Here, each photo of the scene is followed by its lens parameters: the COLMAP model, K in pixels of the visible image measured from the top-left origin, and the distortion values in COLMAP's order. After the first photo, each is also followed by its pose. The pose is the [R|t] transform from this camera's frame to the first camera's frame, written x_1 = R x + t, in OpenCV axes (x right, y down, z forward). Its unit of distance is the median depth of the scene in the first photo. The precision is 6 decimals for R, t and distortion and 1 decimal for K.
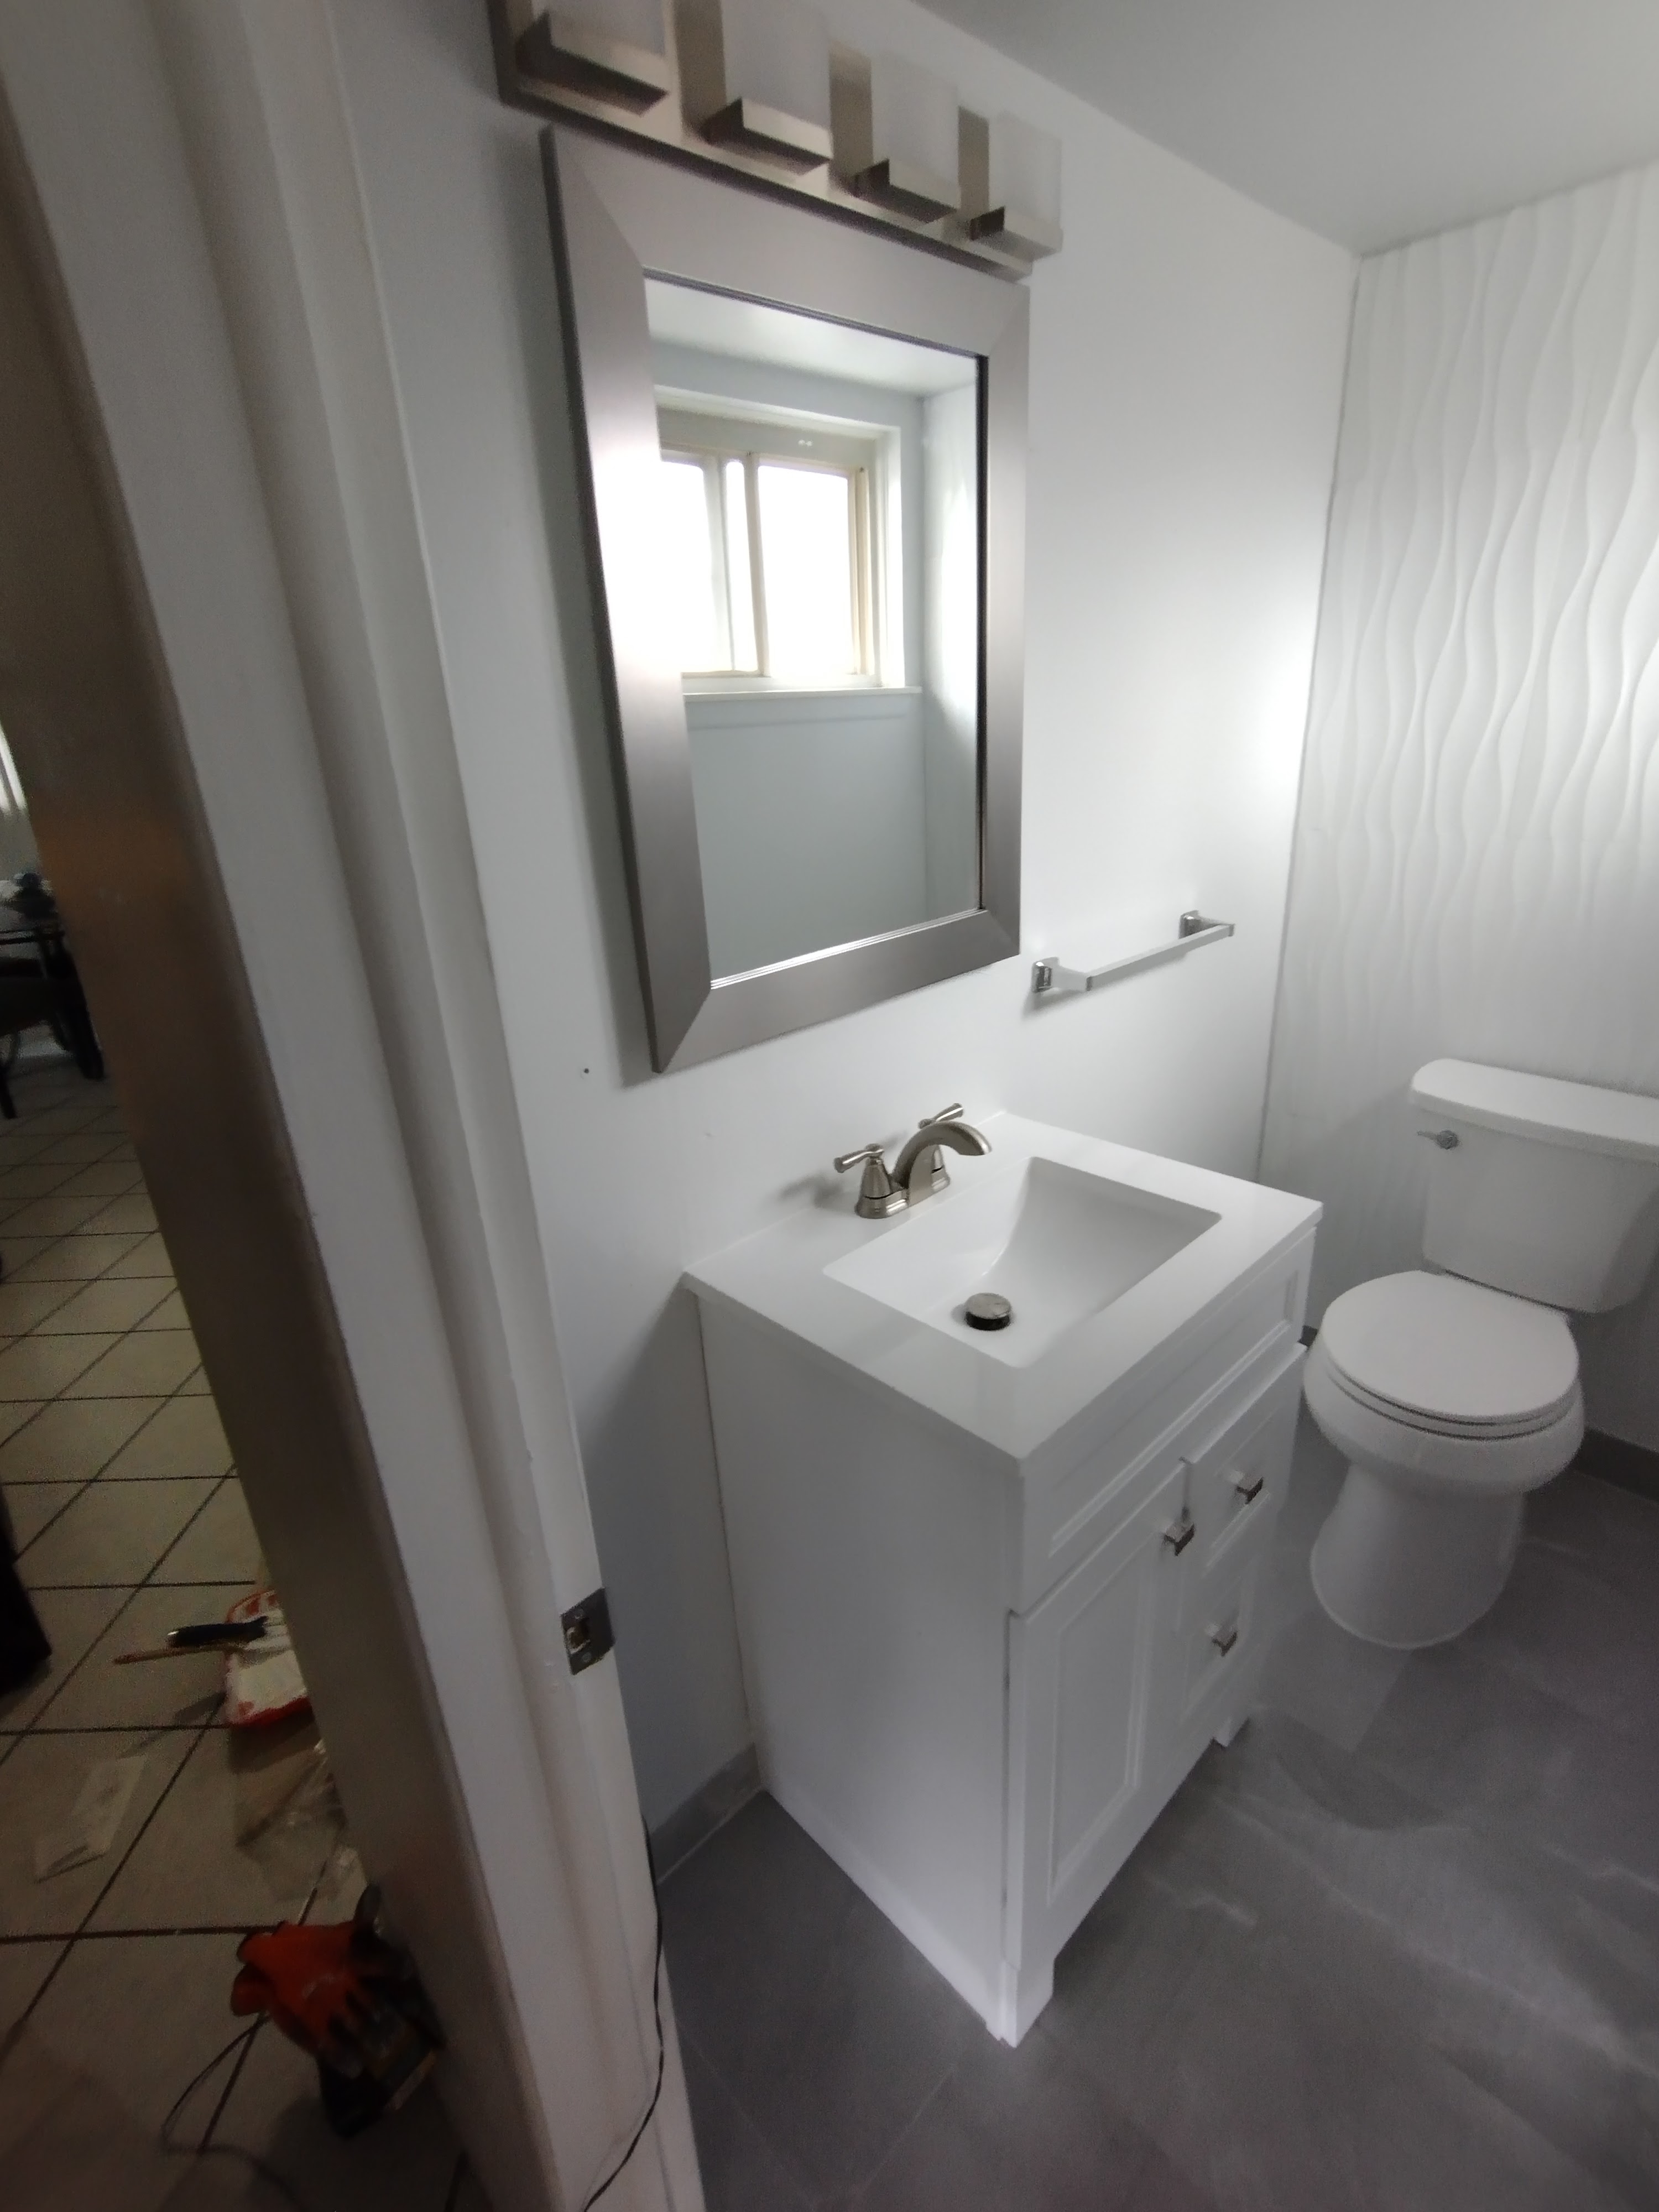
lens RADIAL K [[1016.4, 0, 823.9], [0, 1016.4, 1113.7], [0, 0, 1]] dist [-0.004209, 0.000236]
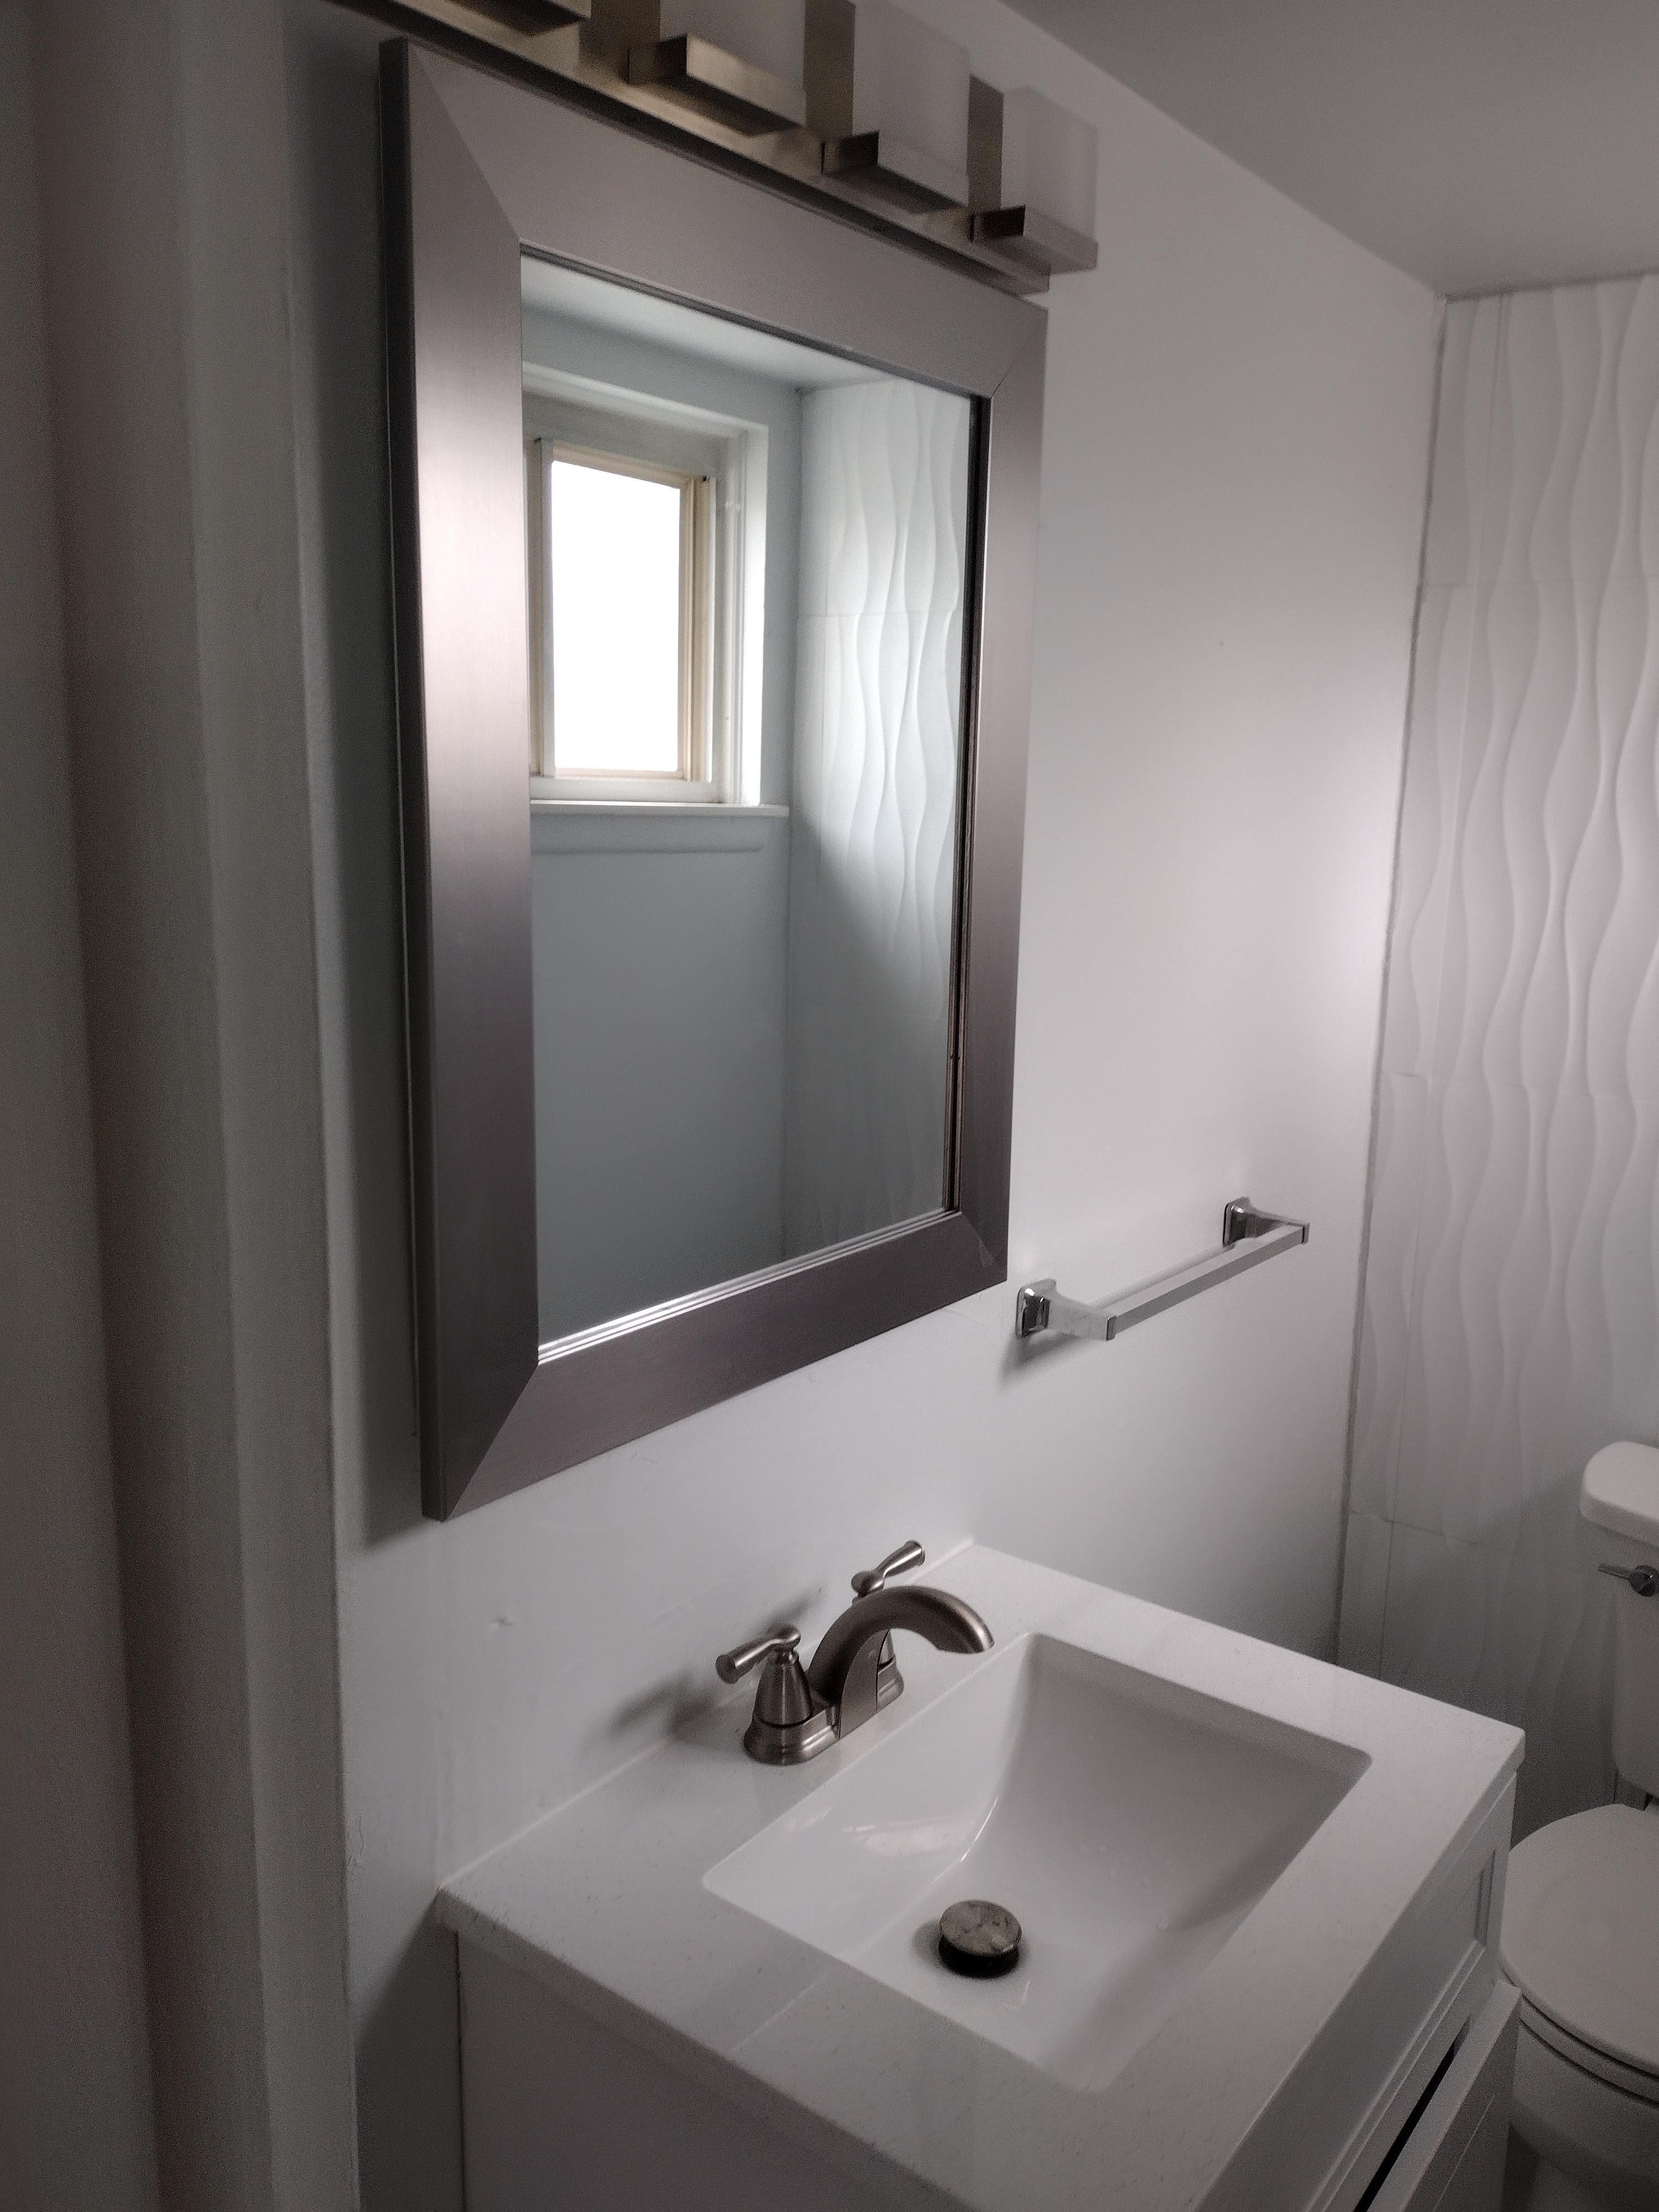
lens RADIAL K [[1701.6, 0, 829.5], [0, 1701.6, 1106.0], [0, 0, 1]] dist [0.112696, -0.184164]
pose [[0.983780, 0.044978, 0.173648, -0.099858], [-0.010984, 0.981342, -0.191958, -0.067226], [-0.179042, 0.186937, 0.965919, 0.016078]]
